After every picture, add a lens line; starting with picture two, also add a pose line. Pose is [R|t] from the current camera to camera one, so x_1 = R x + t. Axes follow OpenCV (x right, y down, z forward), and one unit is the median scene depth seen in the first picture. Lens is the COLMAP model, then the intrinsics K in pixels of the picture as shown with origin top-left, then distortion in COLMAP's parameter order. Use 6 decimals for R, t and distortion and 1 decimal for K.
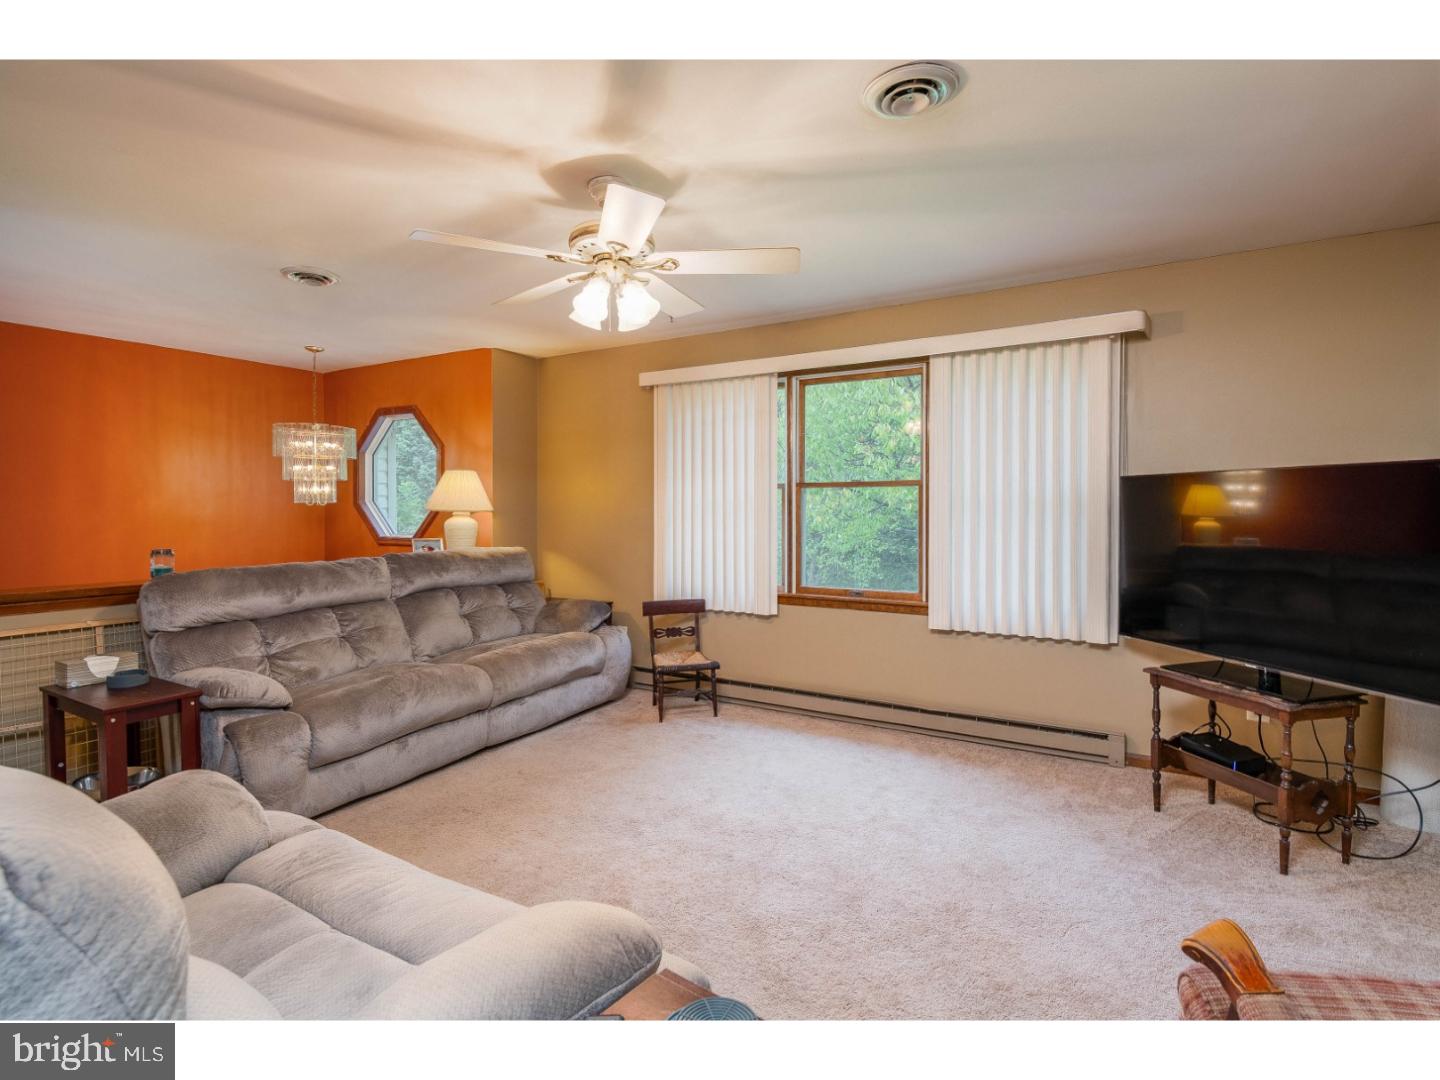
lens RADIAL K [[711.5, 0, 717.3], [0, 711.5, 516.7], [0, 0, 1]] dist [0.000427, -0.000188]
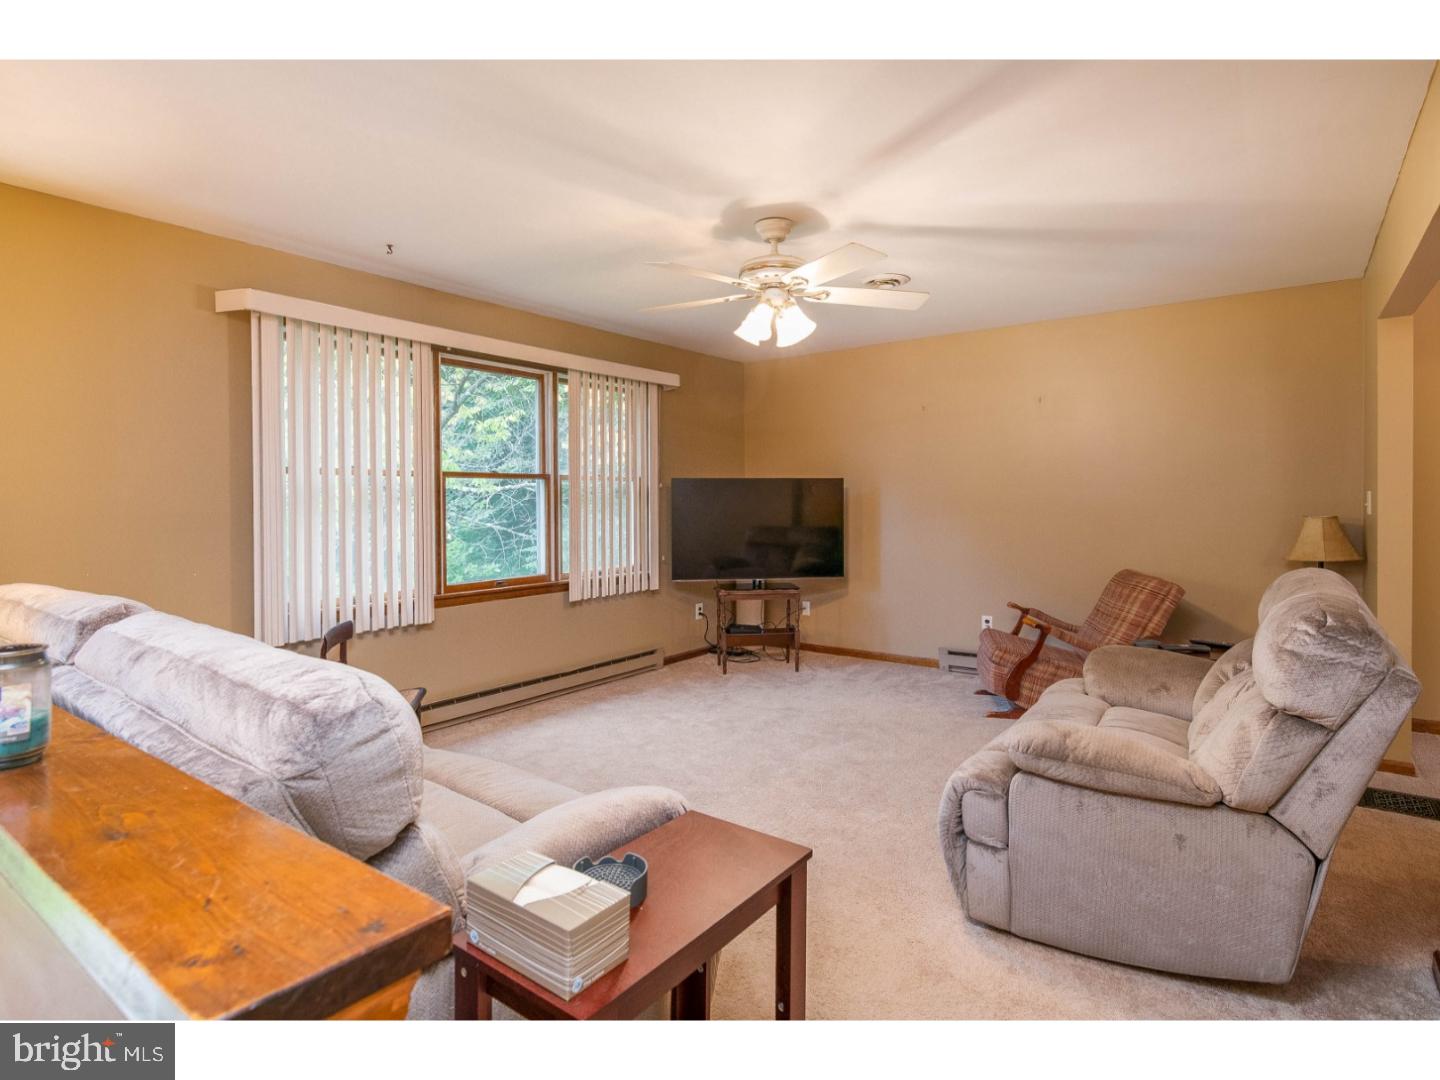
lens RADIAL K [[777.0, 0, 715.9], [0, 777.0, 525.7], [0, 0, 1]] dist [0.000564, 0.000052]
pose [[0.088370, -0.028686, 0.995675, -0.945479], [0.019749, 0.999439, 0.027042, 0.001135], [-0.995892, 0.017274, 0.088887, 0.637656]]
